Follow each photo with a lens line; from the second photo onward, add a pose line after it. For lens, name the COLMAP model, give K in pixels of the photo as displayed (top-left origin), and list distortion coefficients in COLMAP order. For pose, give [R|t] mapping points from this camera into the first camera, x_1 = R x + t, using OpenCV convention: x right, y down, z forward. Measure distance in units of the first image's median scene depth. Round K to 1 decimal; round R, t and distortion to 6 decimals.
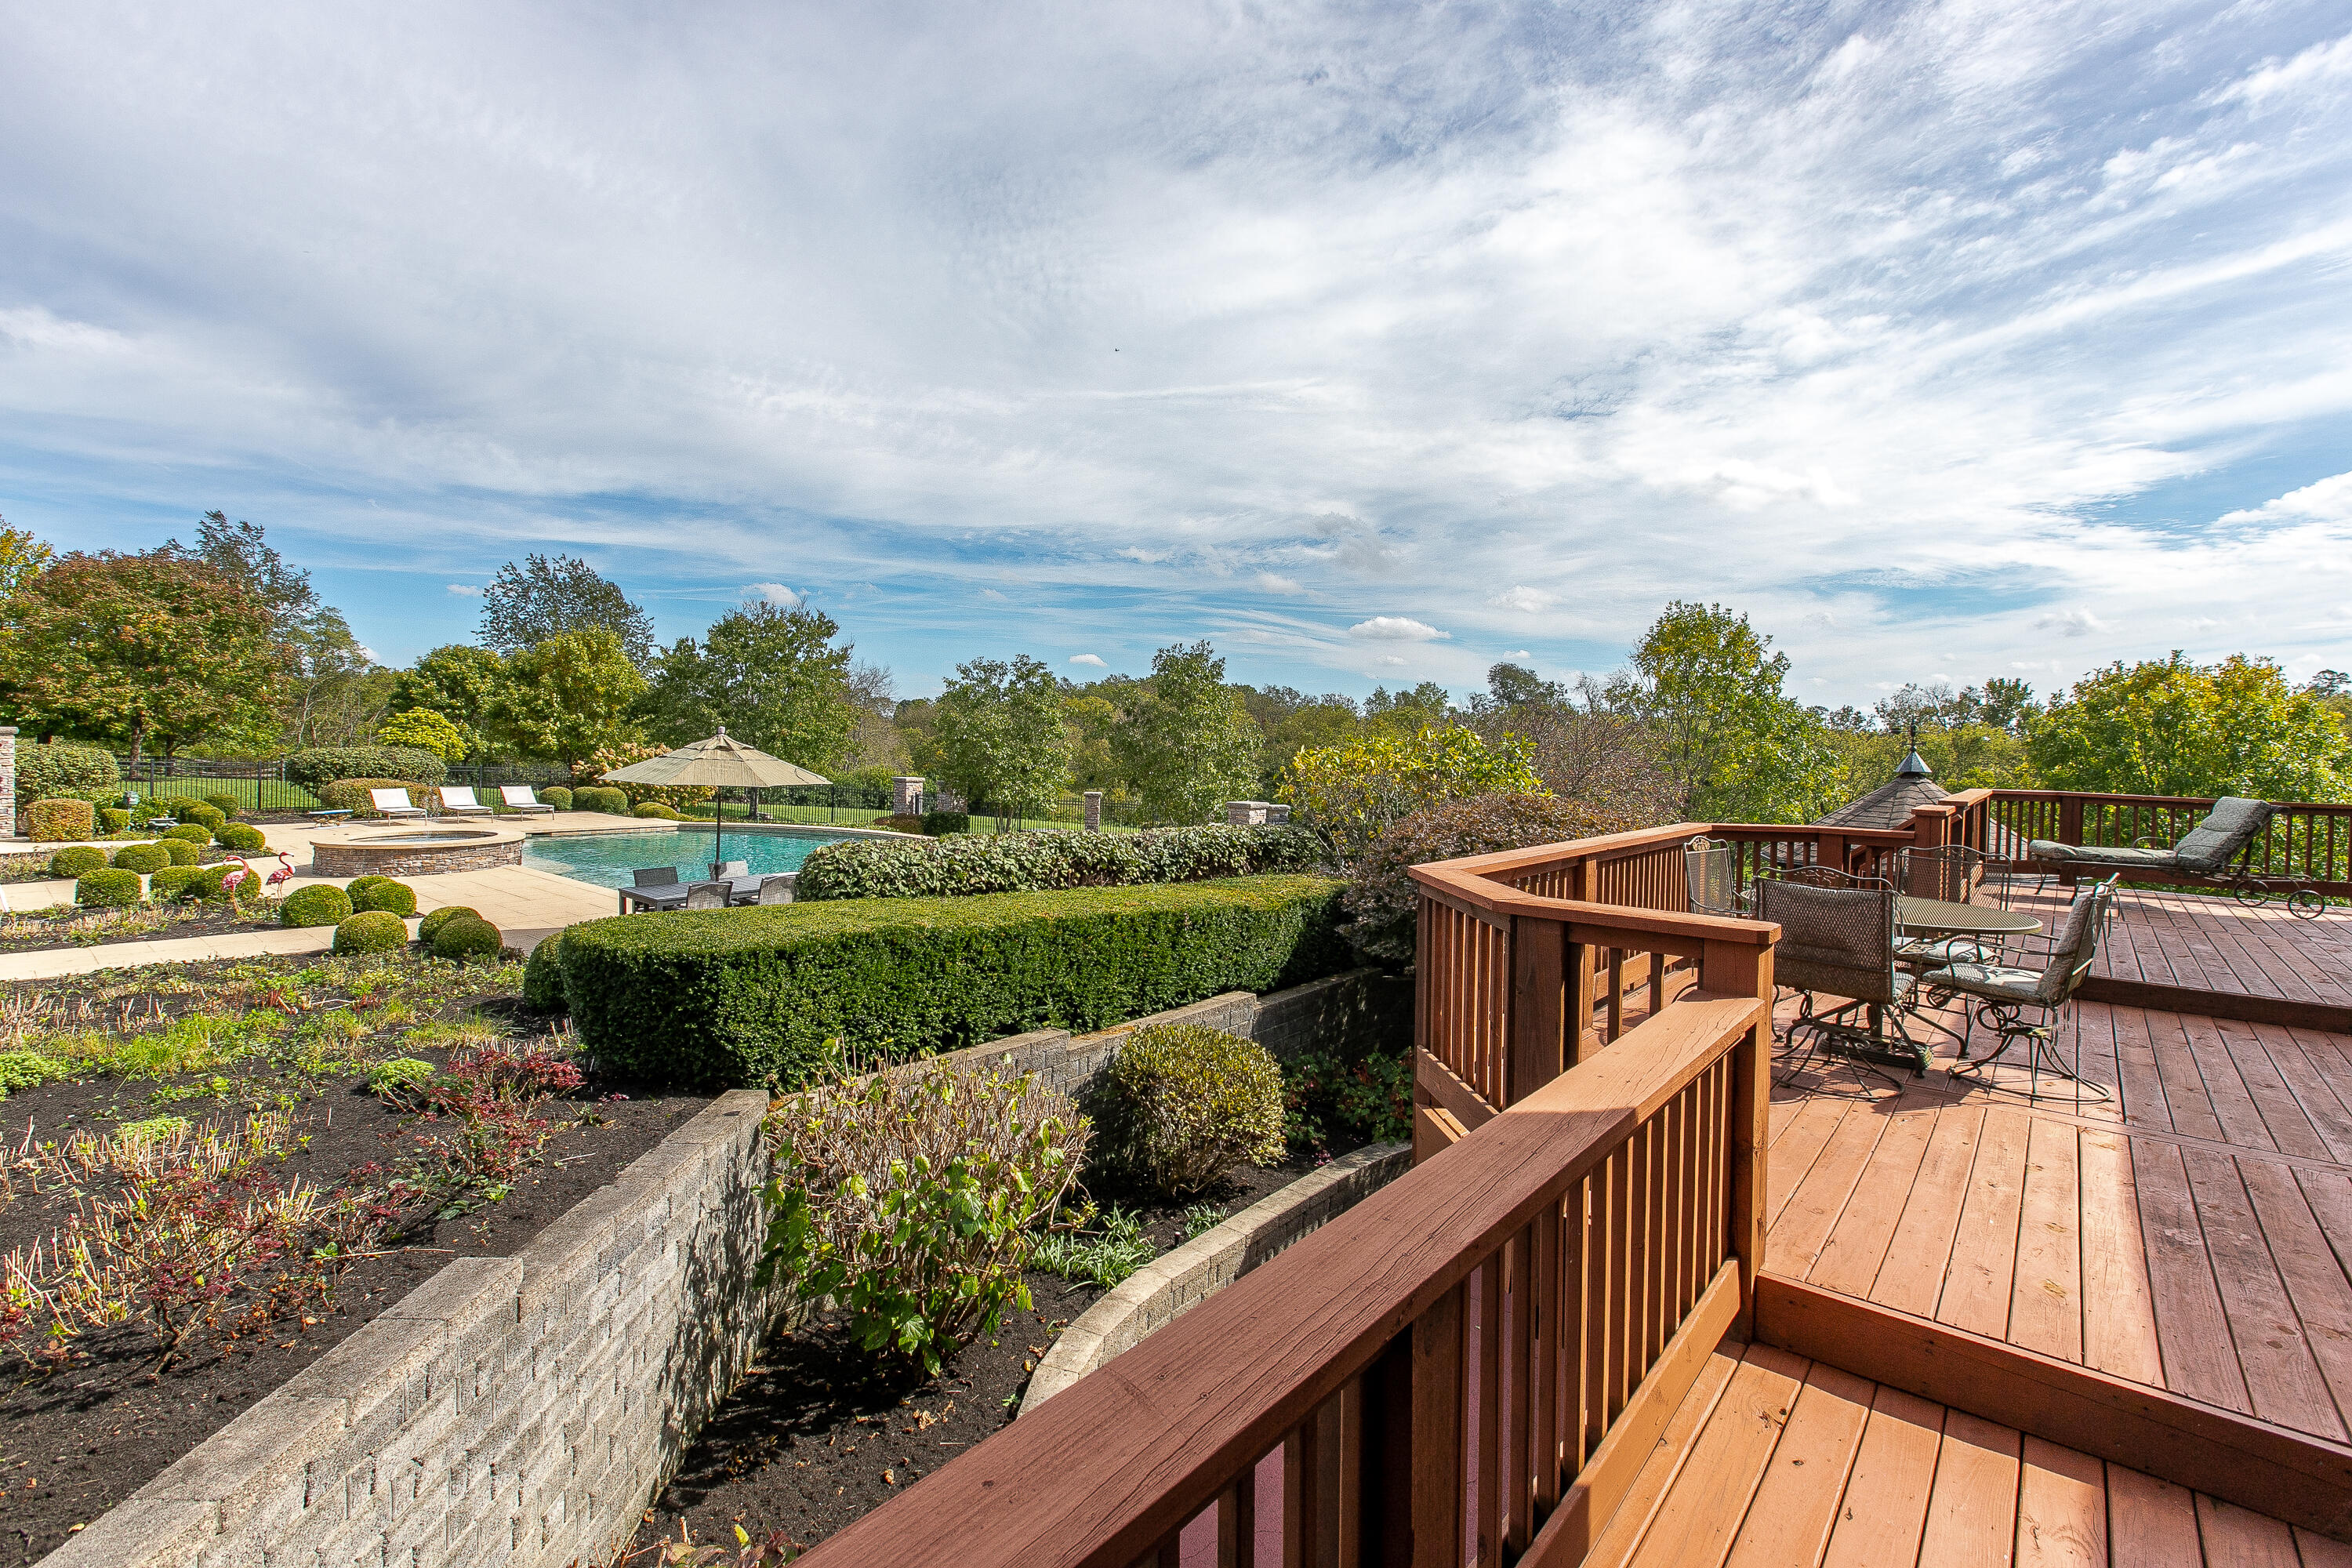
lens RADIAL K [[1038.0, 0, 1176.0], [0, 1038.0, 784.0], [0, 0, 1]] dist [0.001346, -0.000166]
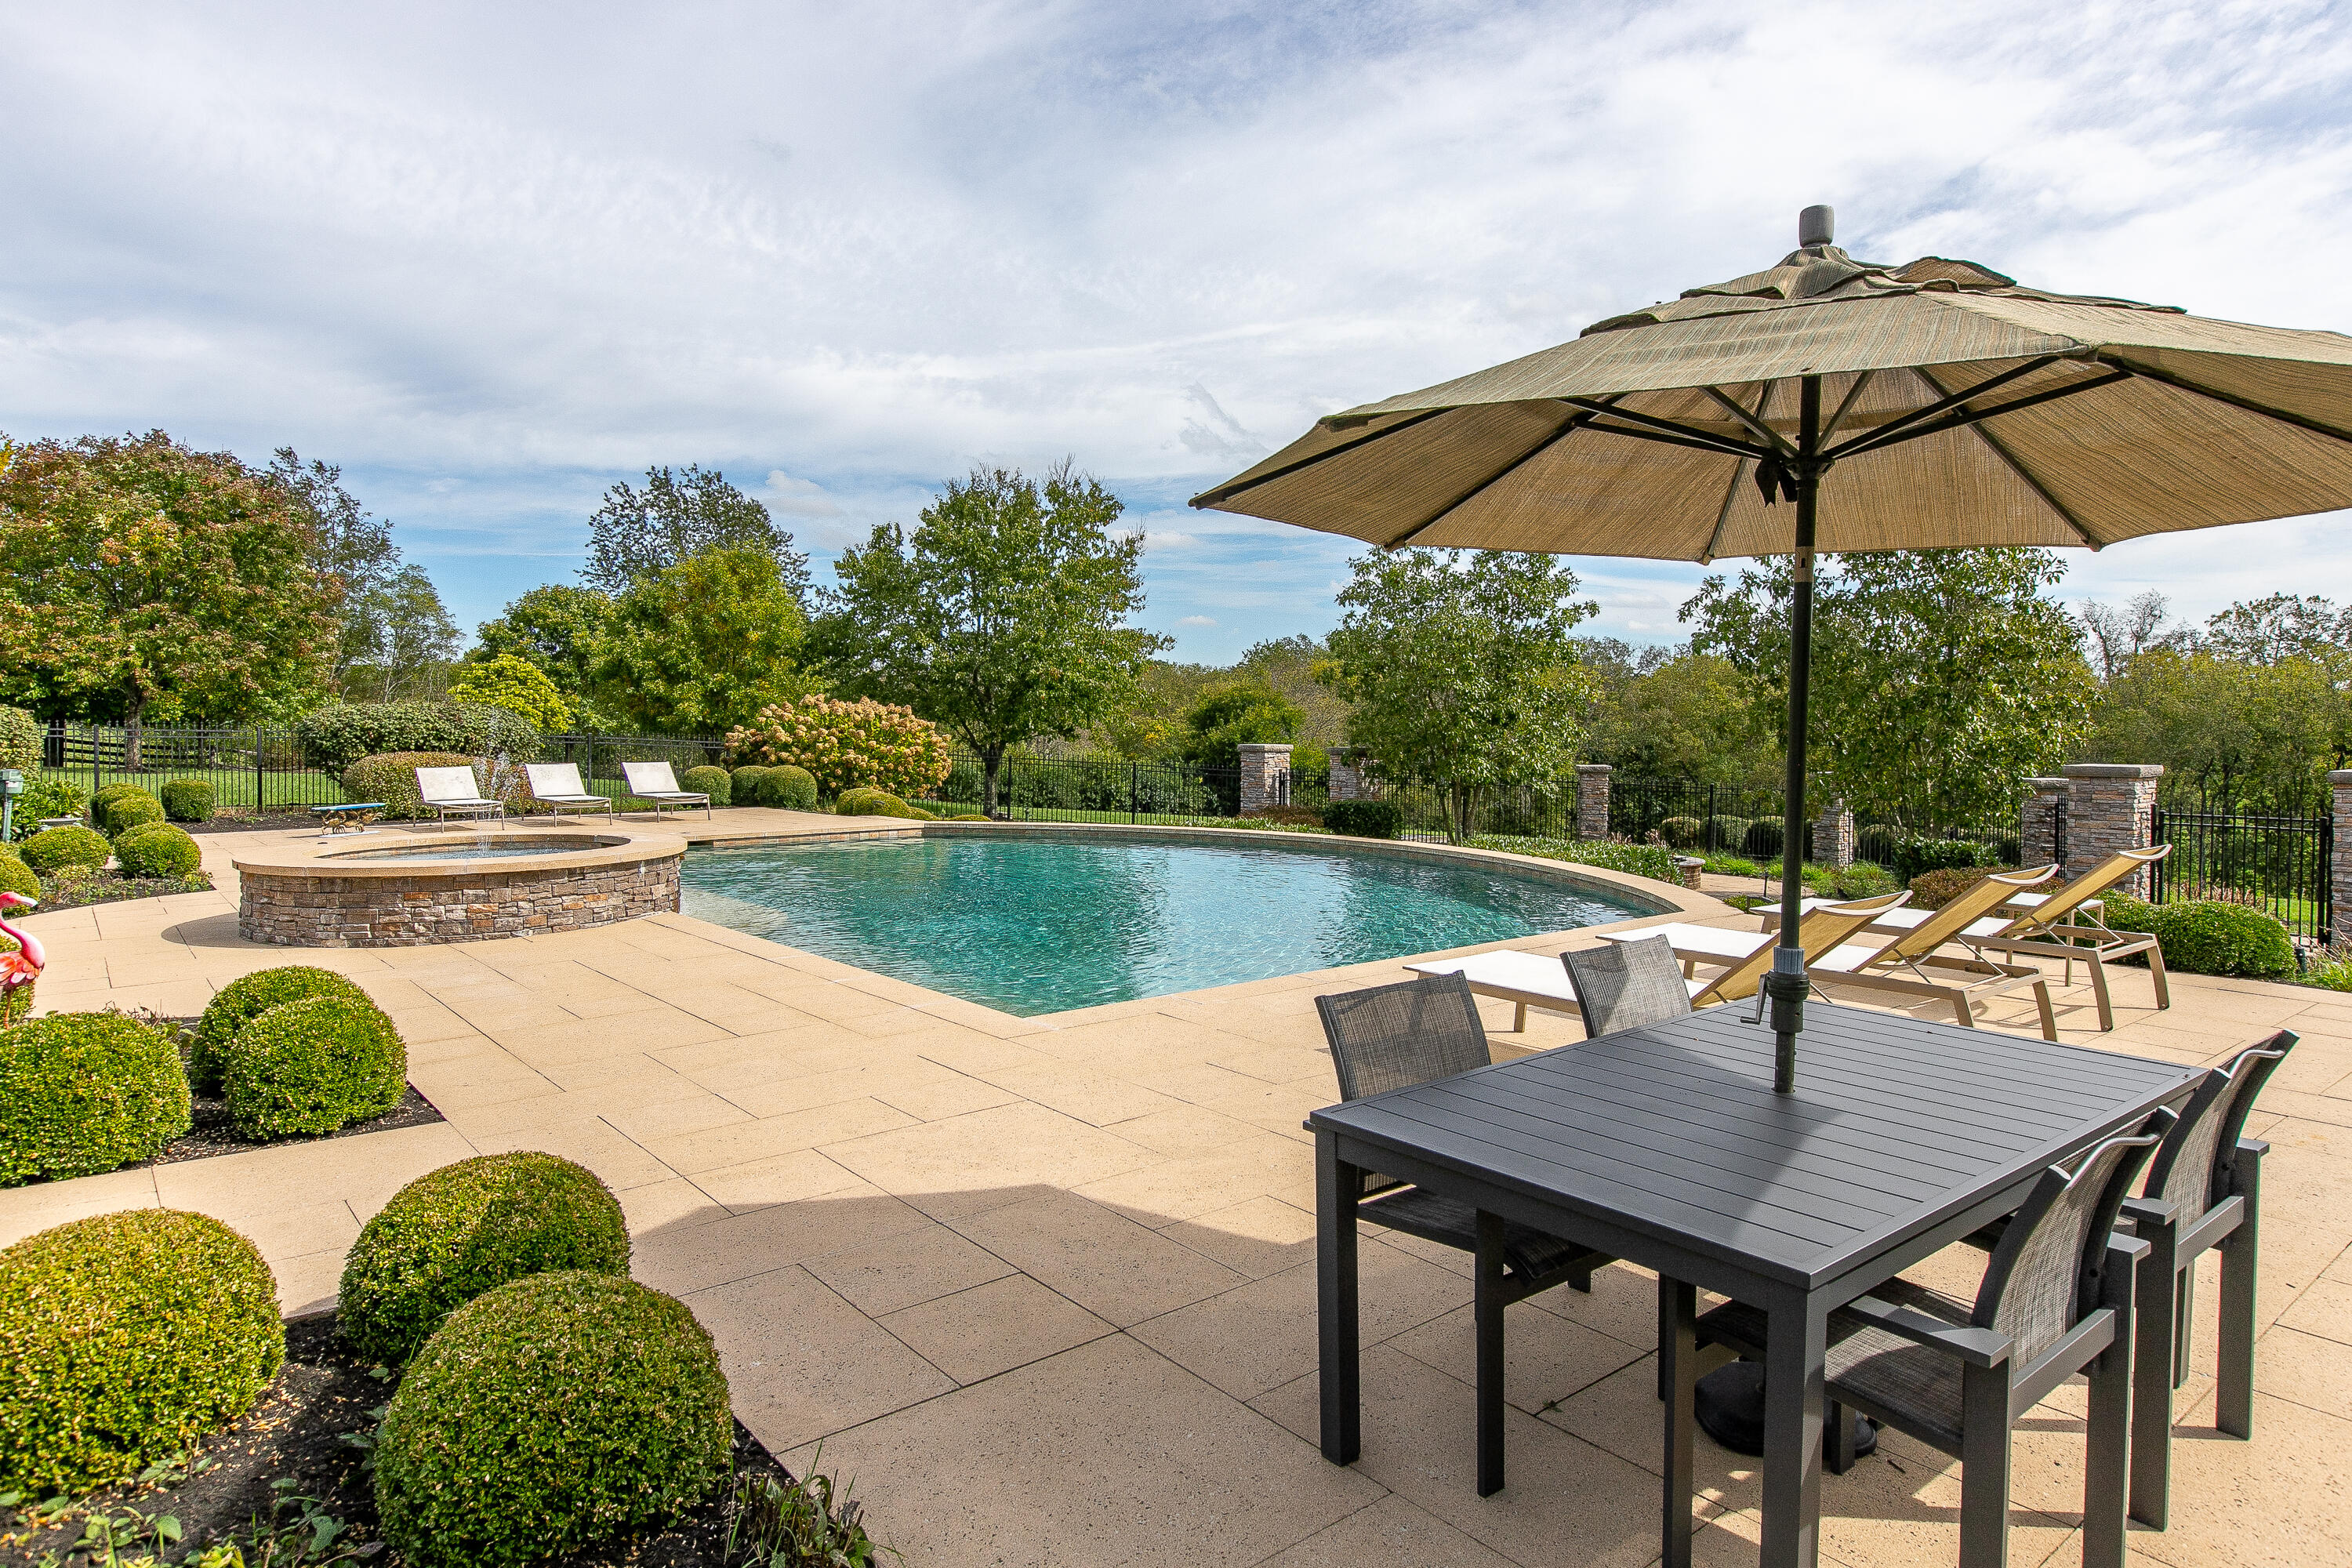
lens RADIAL K [[1240.4, 0, 1176.0], [0, 1240.4, 784.0], [0, 0, 1]] dist [-0.000190, 0.000560]
pose [[0.988942, -0.014131, -0.147628, -0.190174], [0.013979, 0.999900, -0.002065, 0.015463], [0.147643, -0.000021, 0.989041, 0.282081]]
